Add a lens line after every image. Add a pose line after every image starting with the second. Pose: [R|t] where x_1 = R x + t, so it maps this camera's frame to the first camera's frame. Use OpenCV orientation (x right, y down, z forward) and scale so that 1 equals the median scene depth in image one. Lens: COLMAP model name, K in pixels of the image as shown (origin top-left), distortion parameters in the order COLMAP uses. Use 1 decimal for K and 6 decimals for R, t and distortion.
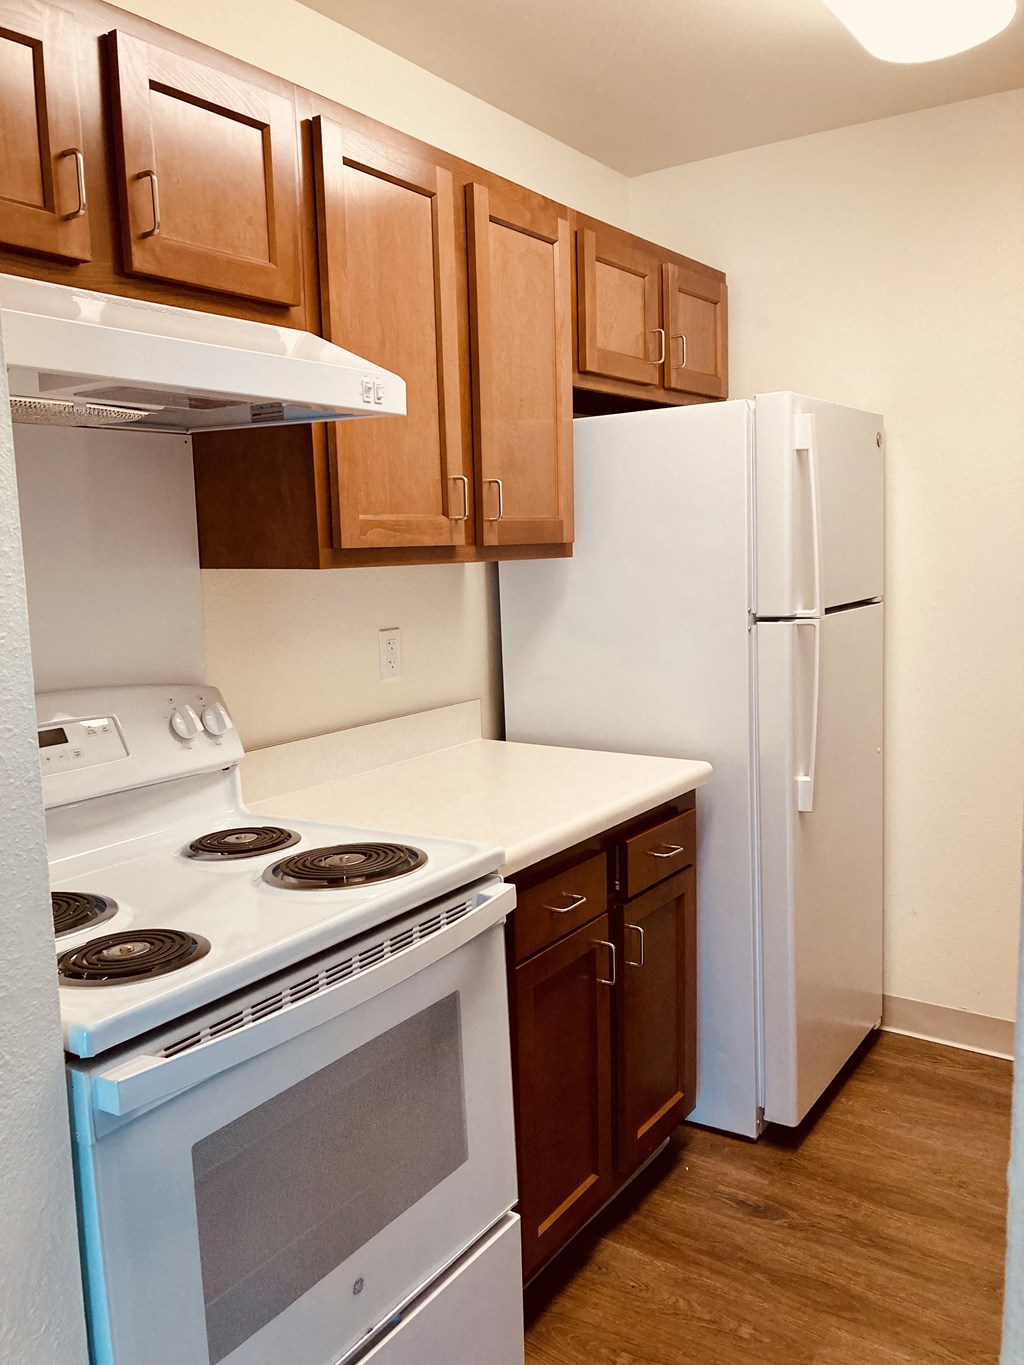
lens RADIAL K [[1098.7, 0, 513.7], [0, 1098.7, 691.5], [0, 0, 1]] dist [0.029513, -0.037236]
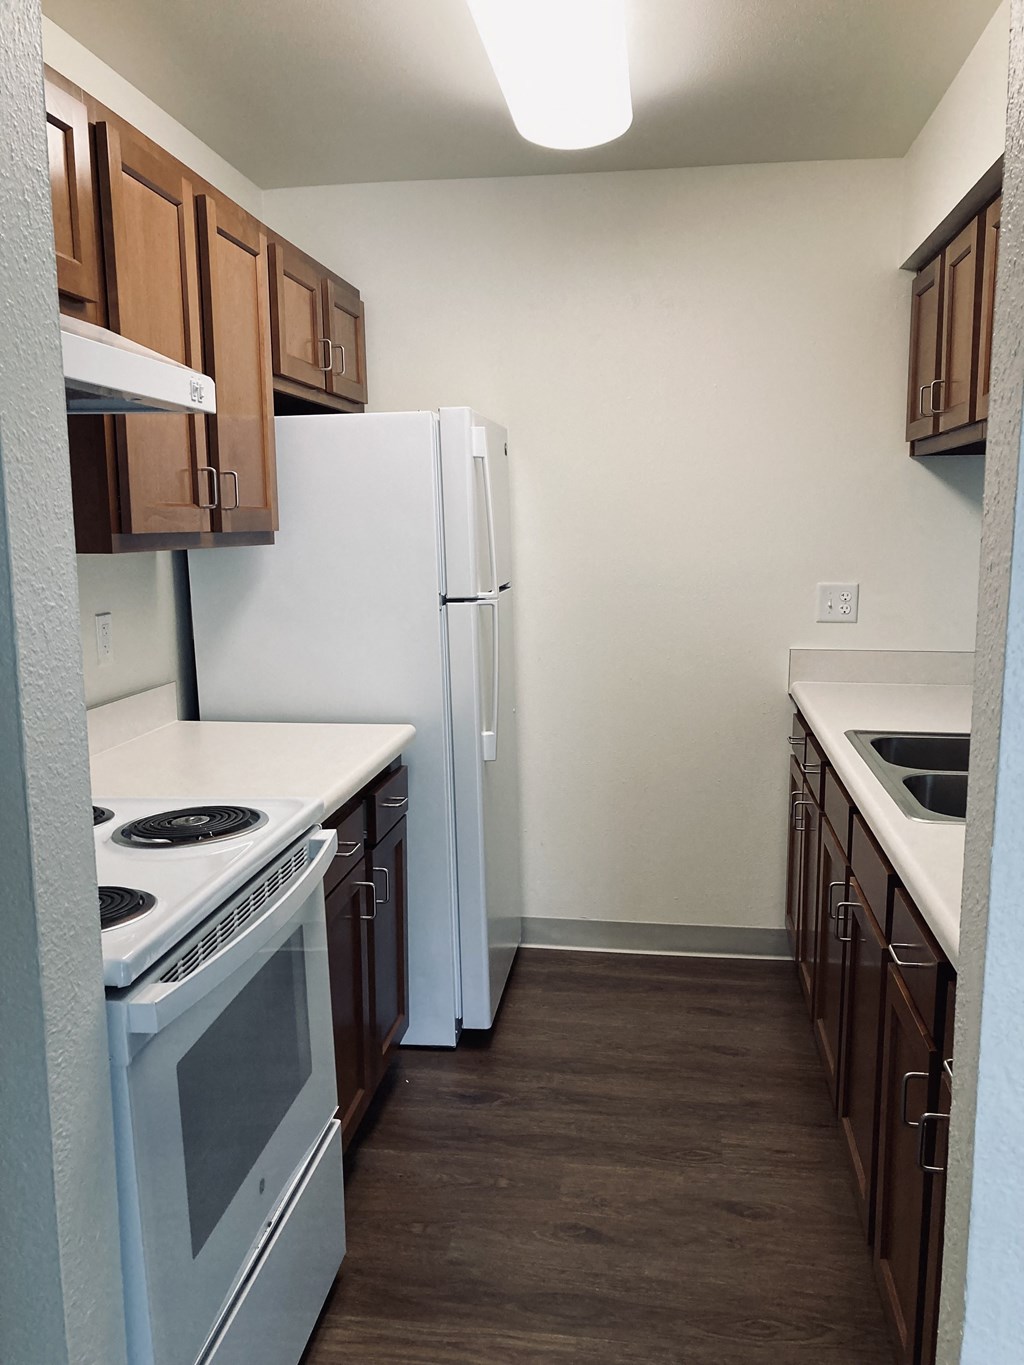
lens RADIAL K [[1098.7, 0, 518.8], [0, 1098.7, 686.3], [0, 0, 1]] dist [0.029513, -0.037236]
pose [[0.897195, -0.046543, 0.439175, -0.232191], [0.045480, 0.998881, 0.012947, 0.014294], [-0.439287, 0.008357, 0.898308, -0.084903]]
